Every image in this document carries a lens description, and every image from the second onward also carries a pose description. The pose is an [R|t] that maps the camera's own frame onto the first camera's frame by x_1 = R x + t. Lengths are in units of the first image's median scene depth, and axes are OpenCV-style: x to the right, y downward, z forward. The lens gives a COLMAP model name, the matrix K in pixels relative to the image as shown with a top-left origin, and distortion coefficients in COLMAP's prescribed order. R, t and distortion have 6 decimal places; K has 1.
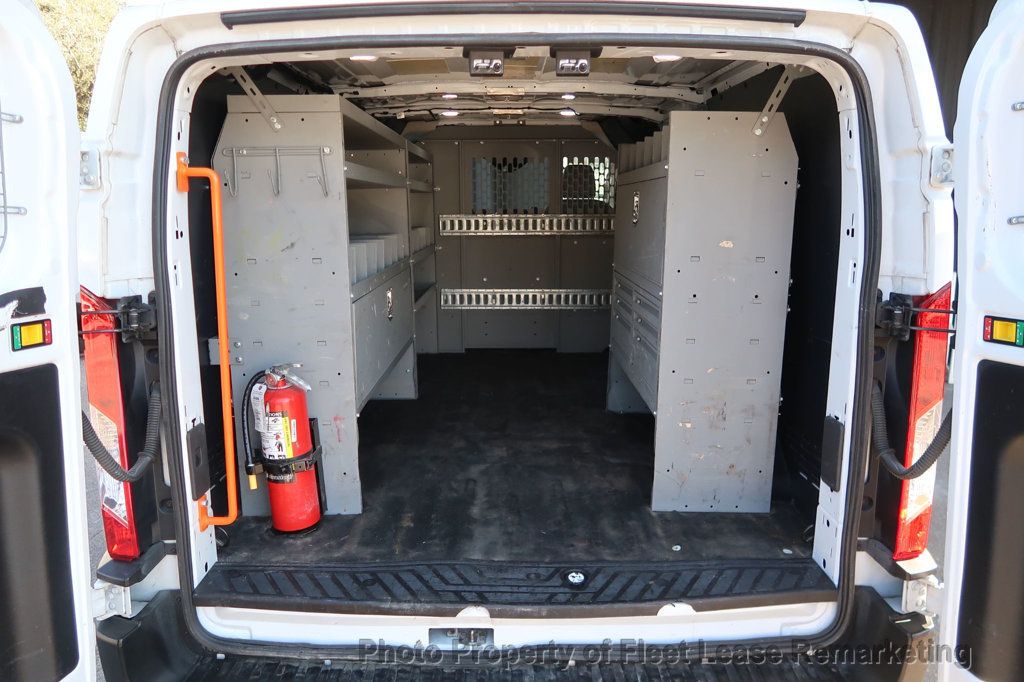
lens RADIAL K [[707.0, 0, 509.6], [0, 707.0, 335.3], [0, 0, 1]] dist [-0.023196, 0.001639]
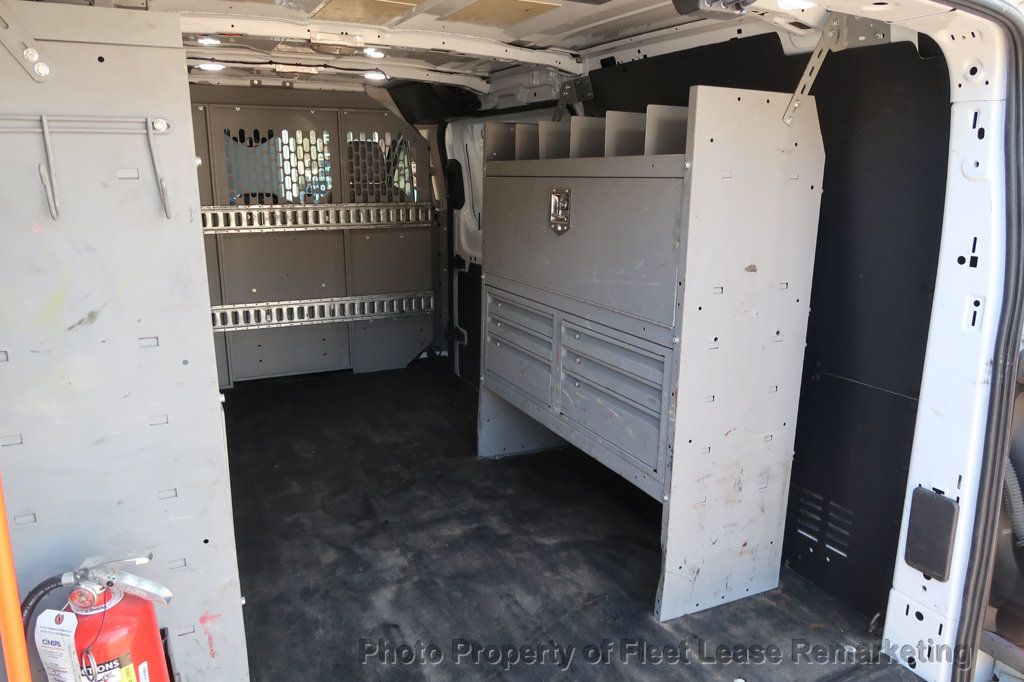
lens RADIAL K [[707.0, 0, 511.9], [0, 707.0, 337.6], [0, 0, 1]] dist [-0.023196, 0.001639]
pose [[0.900130, -0.092514, 0.425684, -0.195255], [0.073434, 0.995429, 0.061058, -0.093405], [-0.429387, -0.023700, 0.902810, 0.329795]]
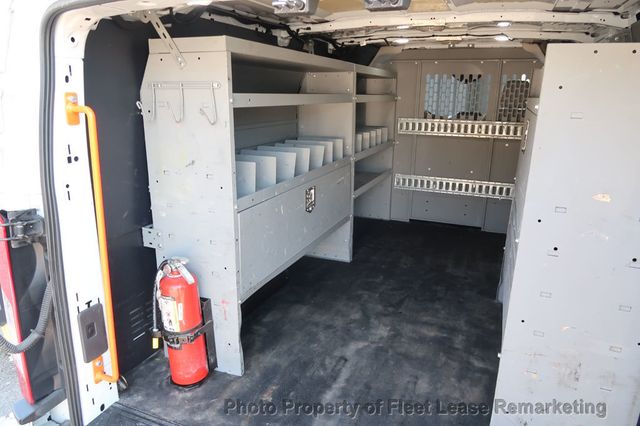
lens RADIAL K [[441.9, 0, 317.0], [0, 441.9, 211.6], [0, 0, 1]] dist [-0.023196, 0.001639]
pose [[0.923541, 0.114203, -0.366100, 0.140072], [-0.085620, 0.991937, 0.093438, -0.102633], [0.373818, -0.054949, 0.925873, 0.281337]]
